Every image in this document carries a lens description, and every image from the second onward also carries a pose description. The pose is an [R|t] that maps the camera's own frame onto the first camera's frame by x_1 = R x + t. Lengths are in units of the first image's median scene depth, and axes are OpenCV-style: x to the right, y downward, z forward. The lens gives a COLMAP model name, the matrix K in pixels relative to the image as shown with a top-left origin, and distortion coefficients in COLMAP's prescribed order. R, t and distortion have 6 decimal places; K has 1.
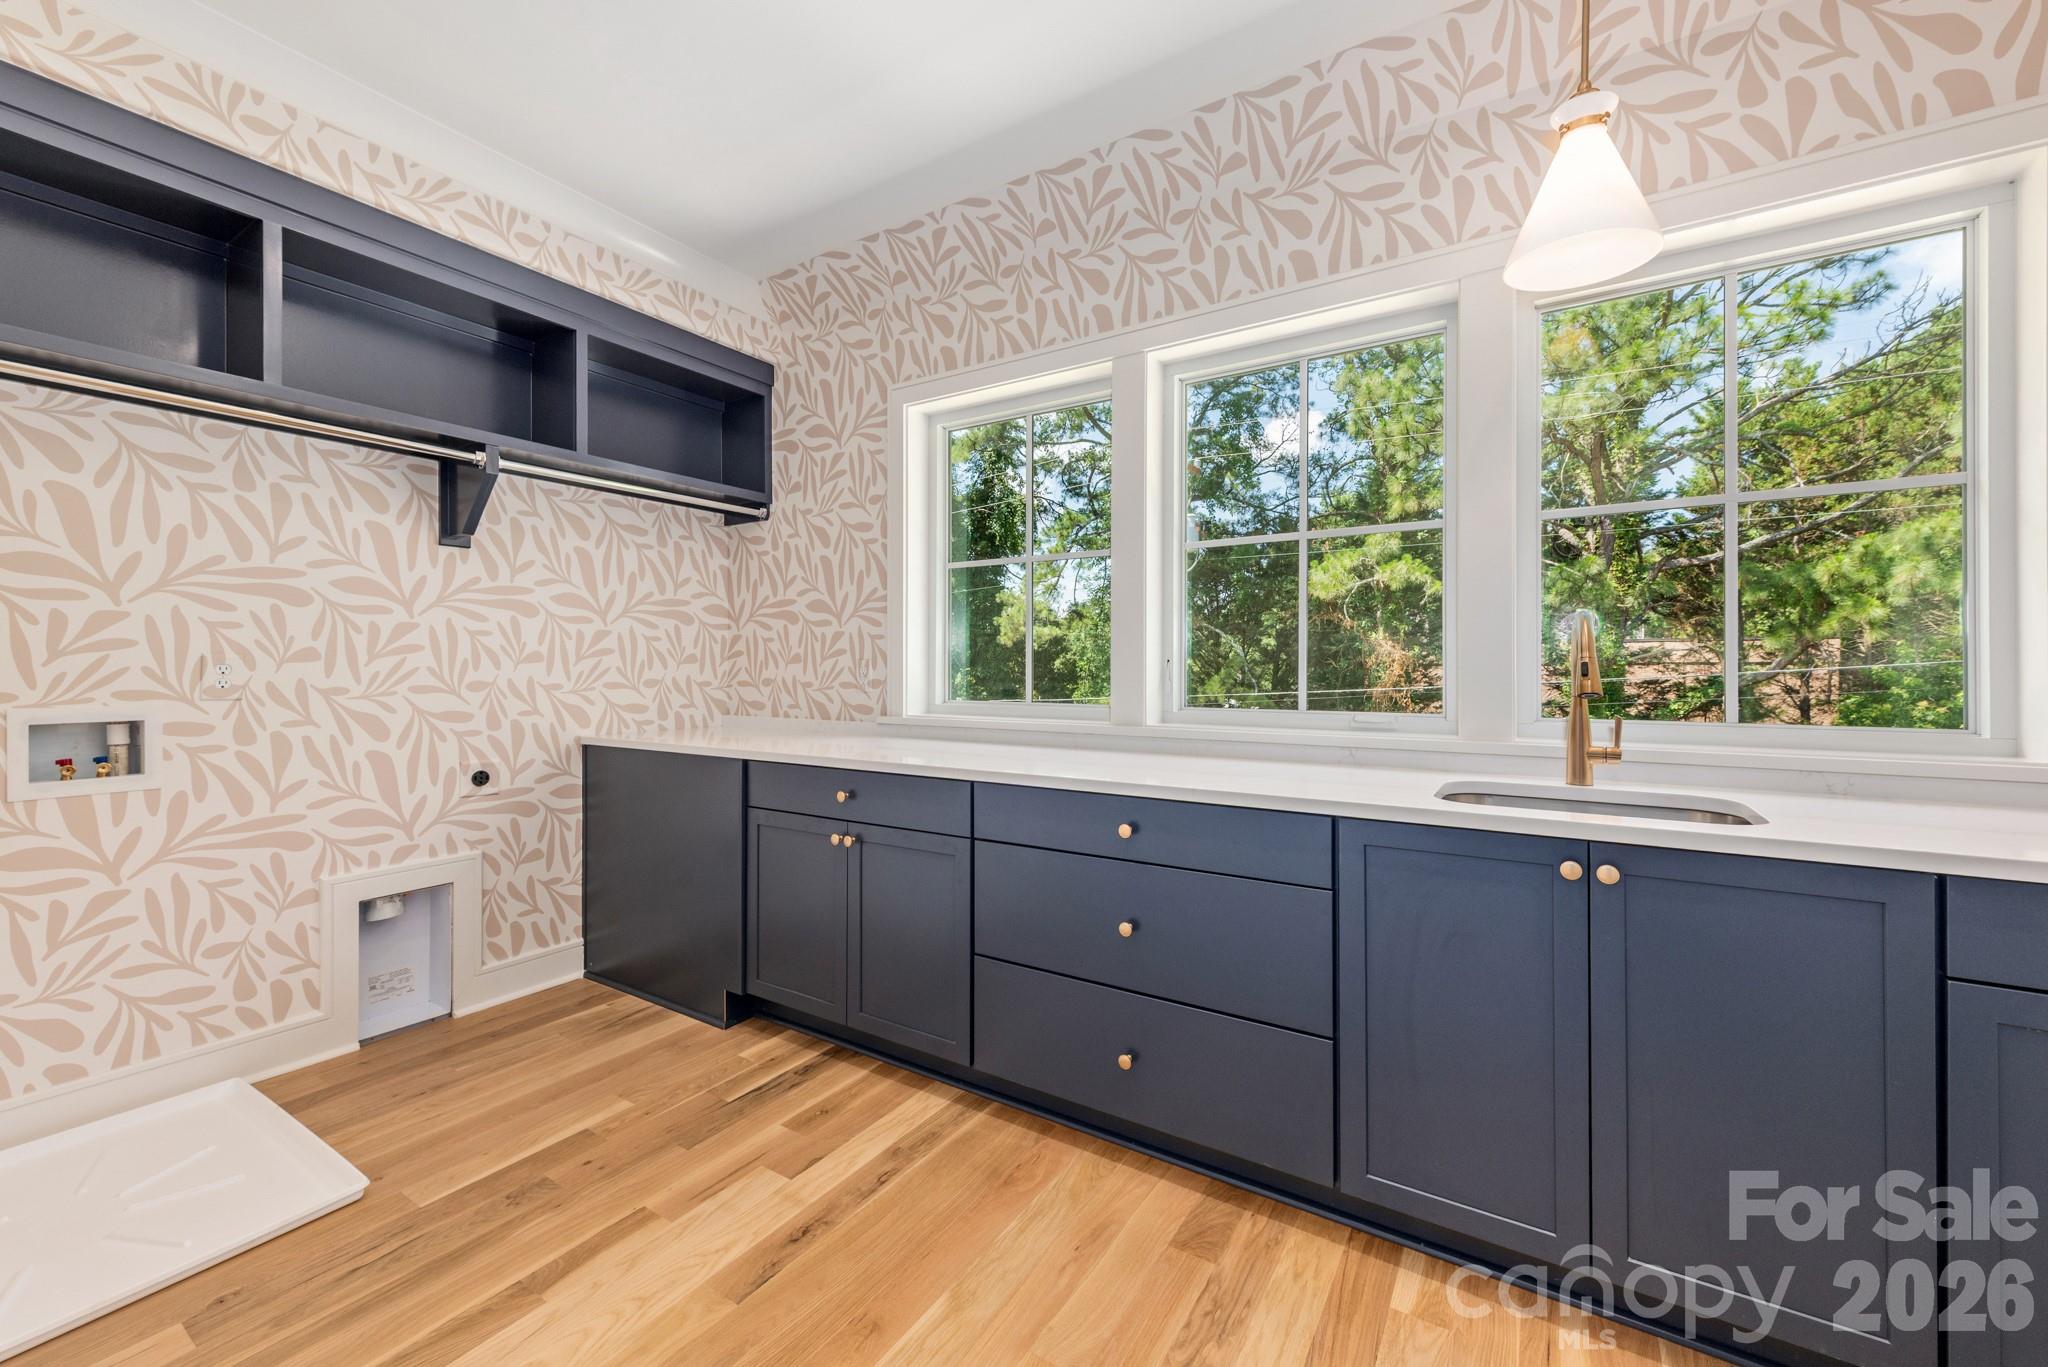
lens RADIAL K [[797.2, 0, 1024.1], [0, 797.2, 673.9], [0, 0, 1]] dist [0.006771, -0.002525]
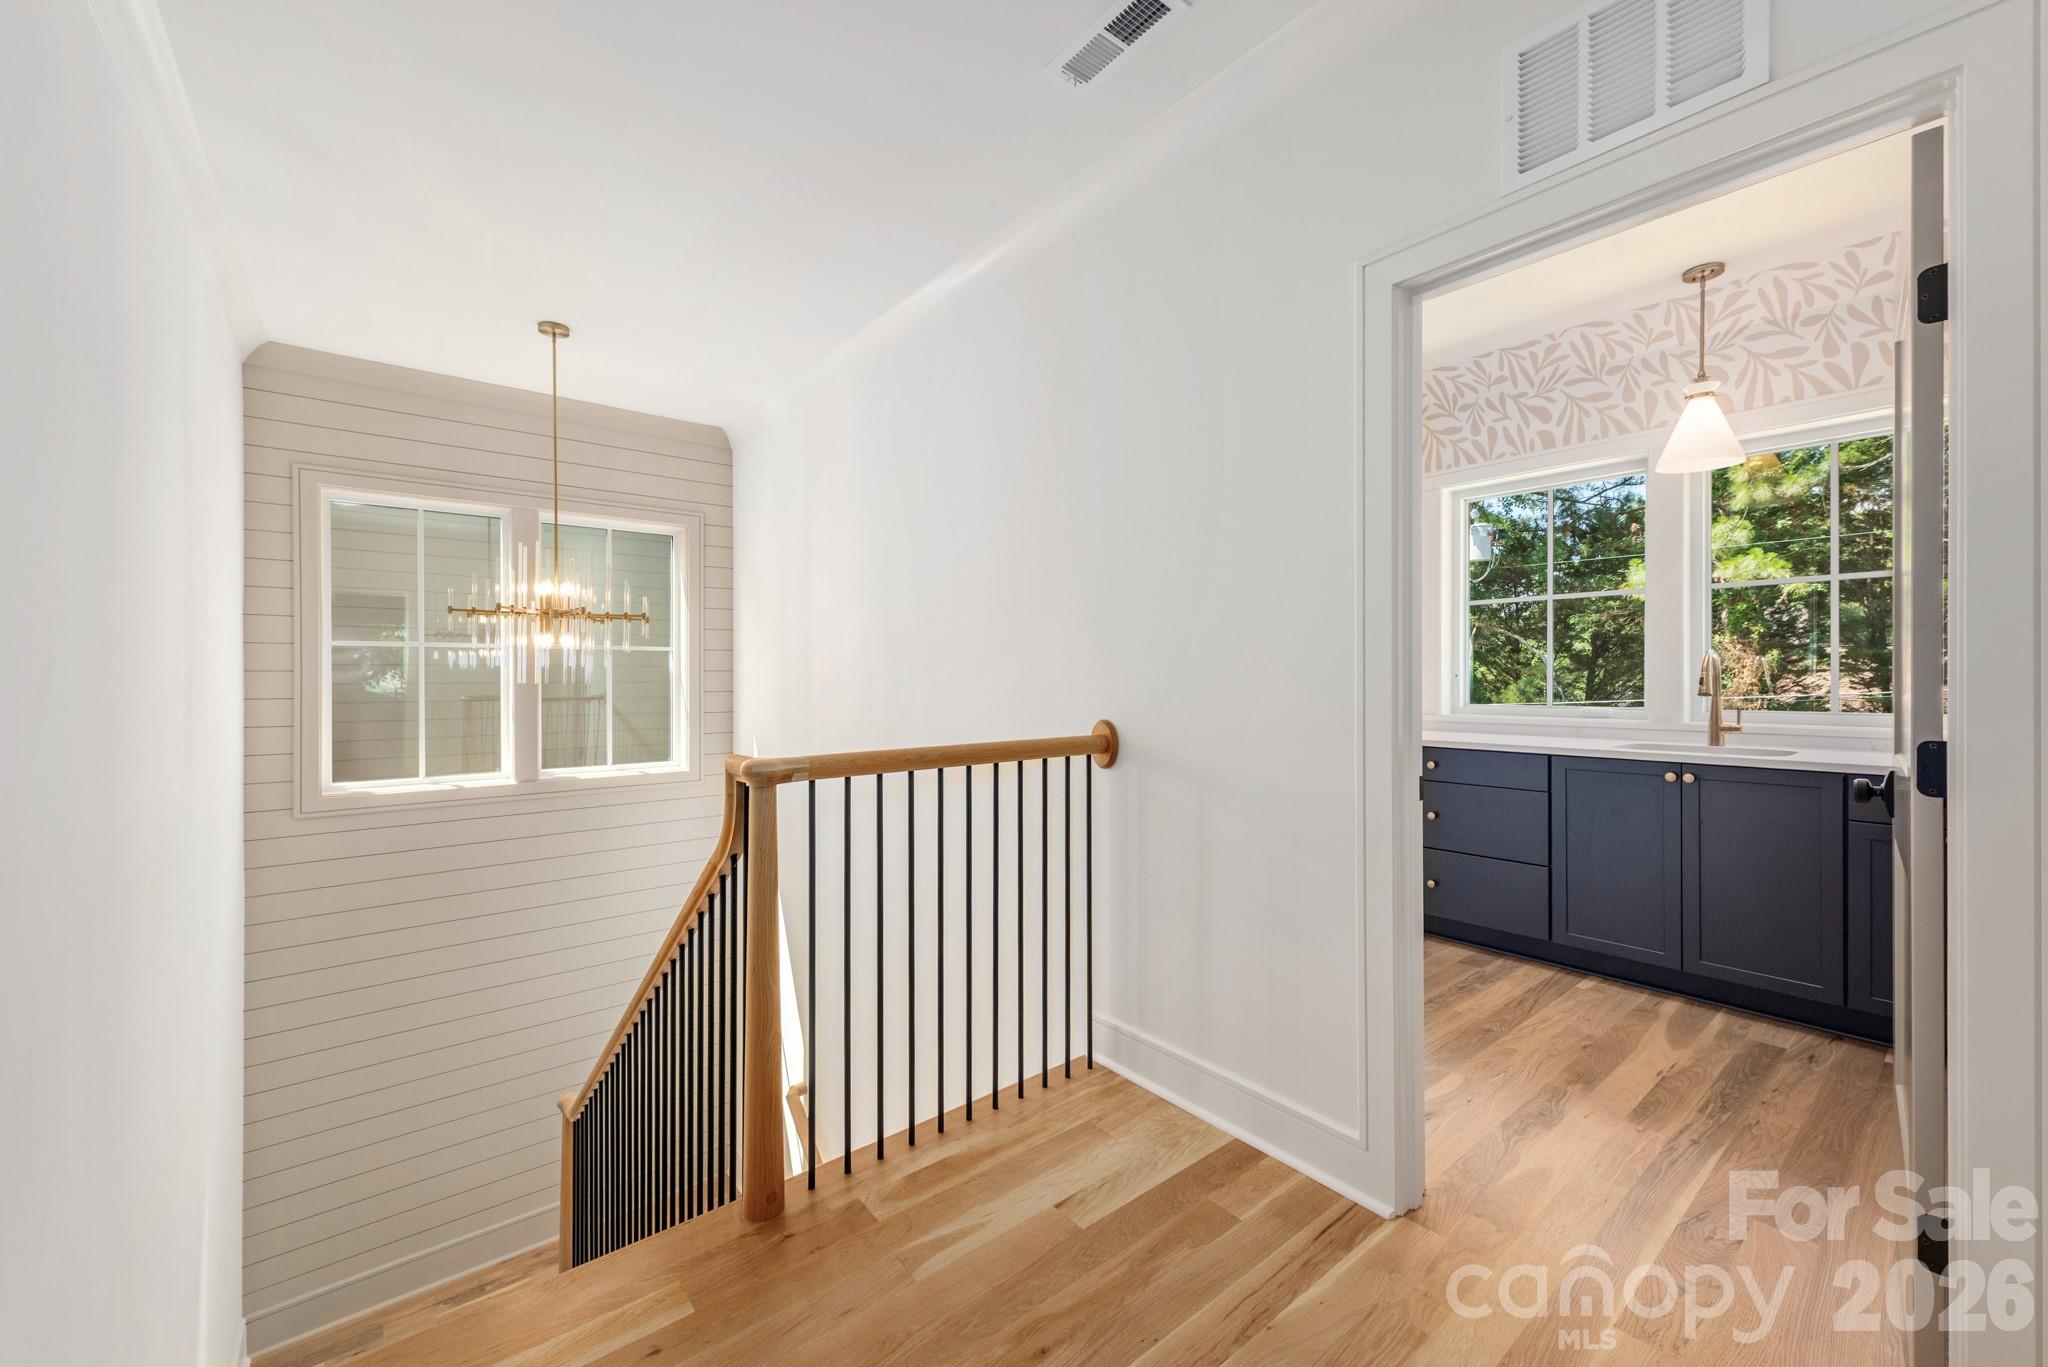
lens RADIAL K [[797.2, 0, 1029.6], [0, 797.2, 684.6], [0, 0, 1]] dist [0.006771, -0.002525]
pose [[0.951422, -0.000418, -0.307891, -0.171755], [0.001193, 0.999997, 0.002329, -0.002705], [0.307889, -0.002583, 0.951419, -0.963769]]
